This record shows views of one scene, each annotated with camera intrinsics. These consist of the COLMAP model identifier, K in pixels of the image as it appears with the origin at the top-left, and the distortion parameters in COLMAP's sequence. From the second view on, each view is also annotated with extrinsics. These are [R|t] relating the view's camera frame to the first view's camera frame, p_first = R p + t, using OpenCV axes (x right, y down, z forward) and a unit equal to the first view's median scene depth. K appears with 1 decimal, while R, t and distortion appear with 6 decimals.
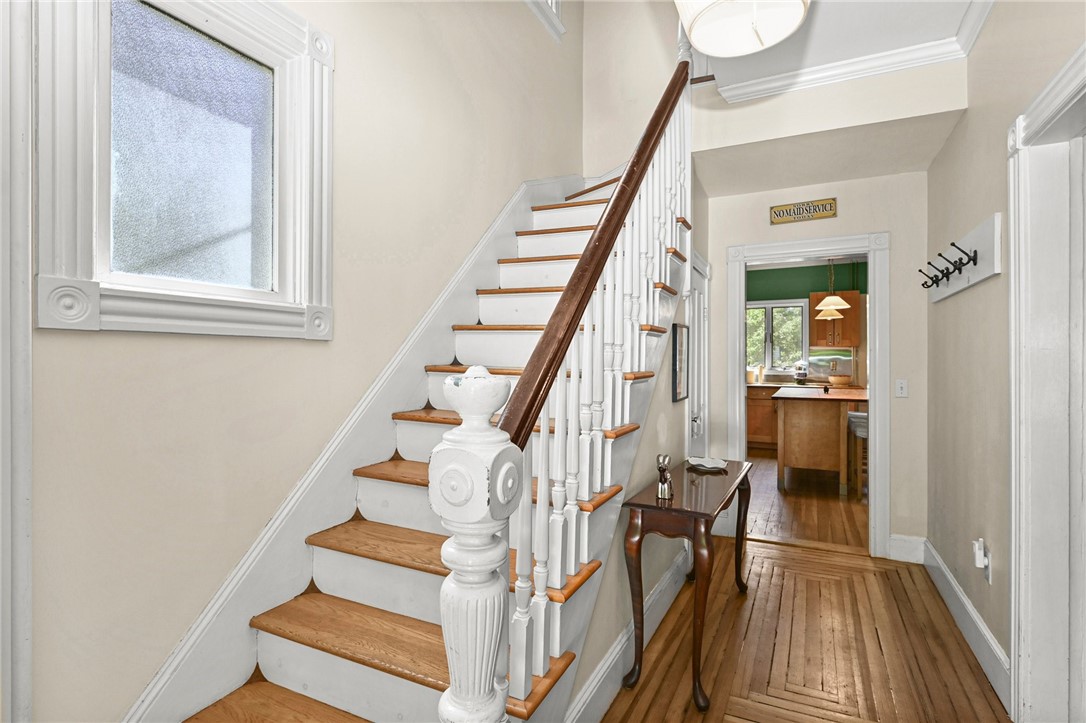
lens RADIAL K [[542.1, 0, 543.4], [0, 542.1, 364.1], [0, 0, 1]] dist [-0.000257, 0.000025]
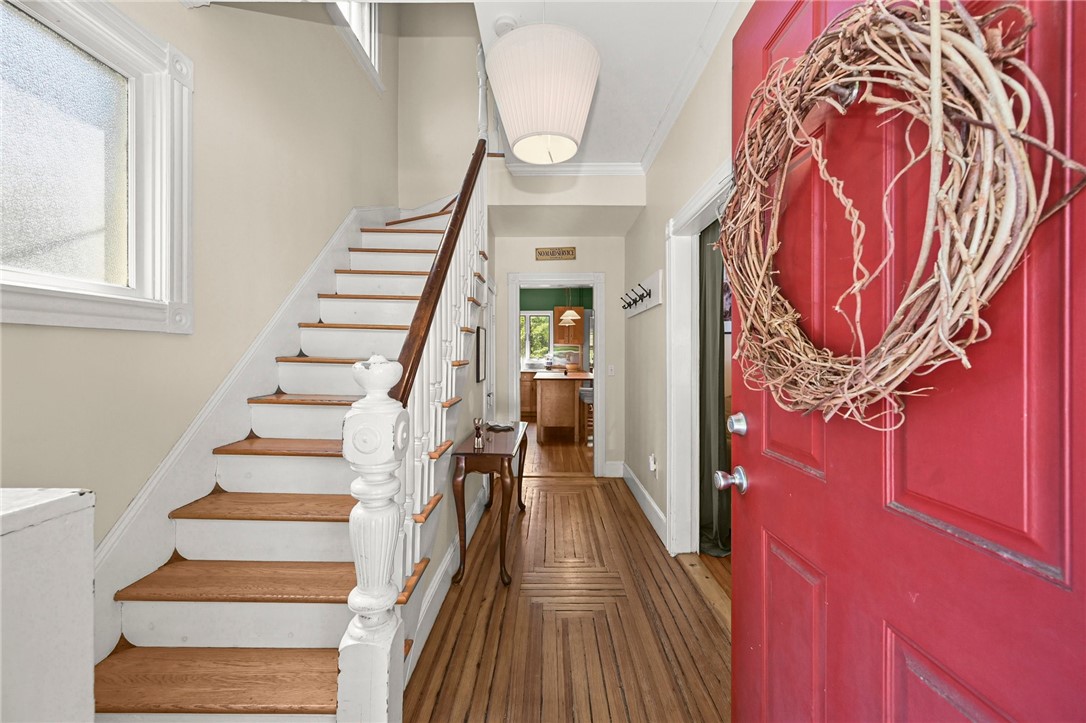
lens RADIAL K [[437.2, 0, 543.0], [0, 437.2, 361.5], [0, 0, 1]] dist [-0.000237, 0.000050]
pose [[0.900411, -0.008085, 0.434965, -0.118365], [0.003471, 0.999929, 0.011402, 0.004341], [-0.435026, -0.008756, 0.900375, -0.110911]]
